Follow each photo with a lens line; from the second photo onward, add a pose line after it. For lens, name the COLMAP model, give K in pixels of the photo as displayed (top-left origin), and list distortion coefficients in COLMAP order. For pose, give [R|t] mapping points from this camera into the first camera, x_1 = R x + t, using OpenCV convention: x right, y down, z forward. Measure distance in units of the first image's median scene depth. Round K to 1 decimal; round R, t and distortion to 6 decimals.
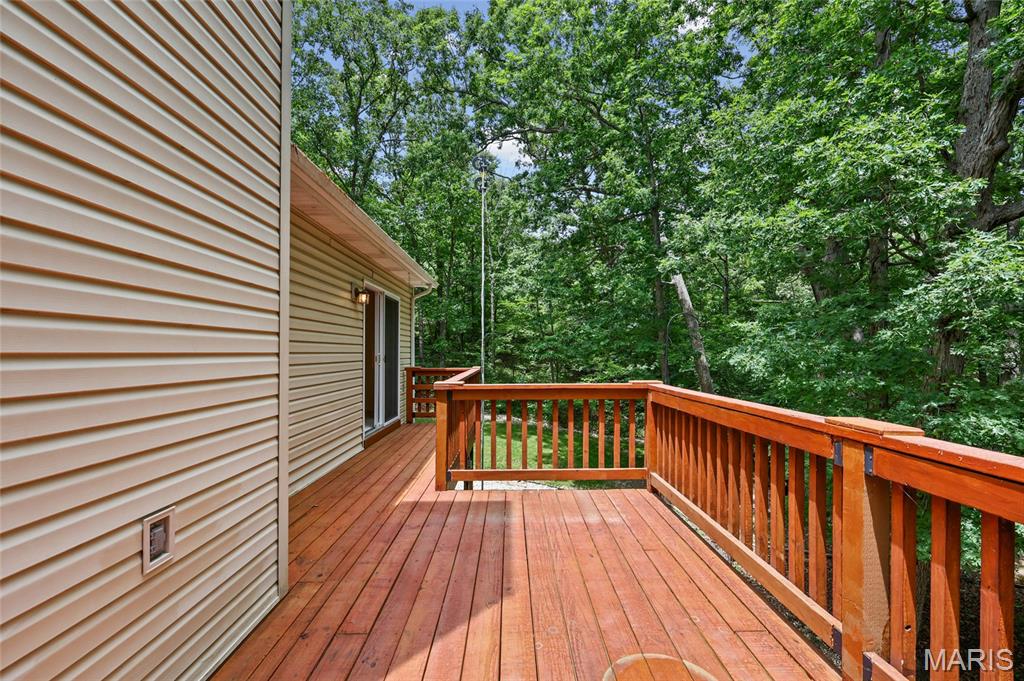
lens RADIAL K [[447.1, 0, 512.0], [0, 447.1, 340.5], [0, 0, 1]] dist [-0.002848, -0.000218]
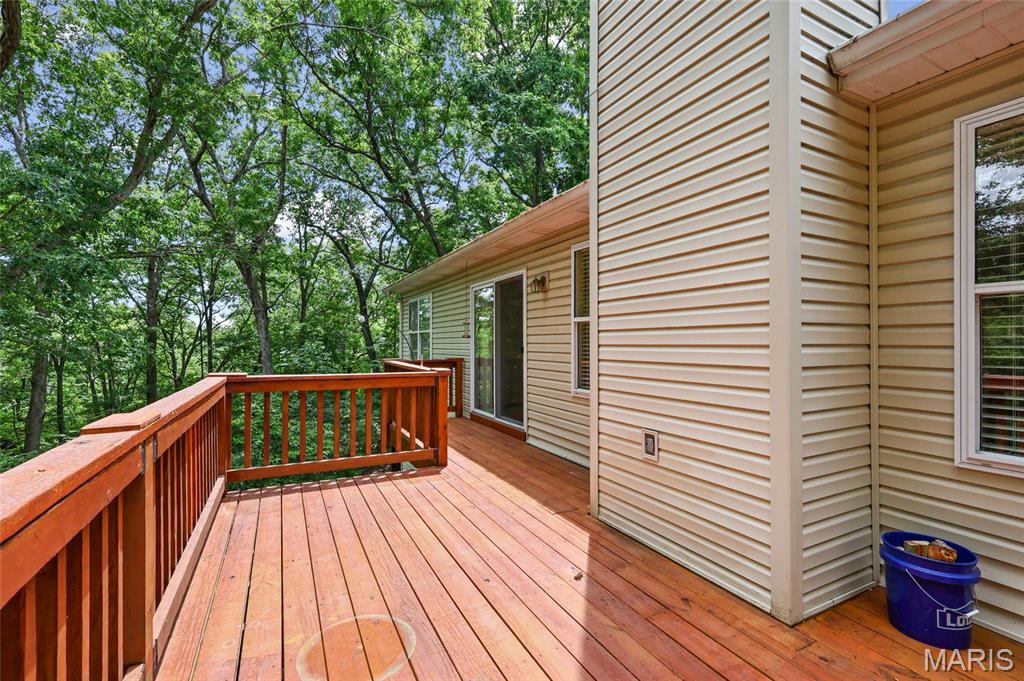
lens RADIAL K [[447.1, 0, 512.0], [0, 447.1, 340.5], [0, 0, 1]] dist [-0.002848, -0.000218]
pose [[-0.890557, 0.001774, -0.454868, 0.444091], [0.015958, 0.999499, -0.027345, 0.042484], [0.454592, -0.031611, -0.890139, 1.896459]]
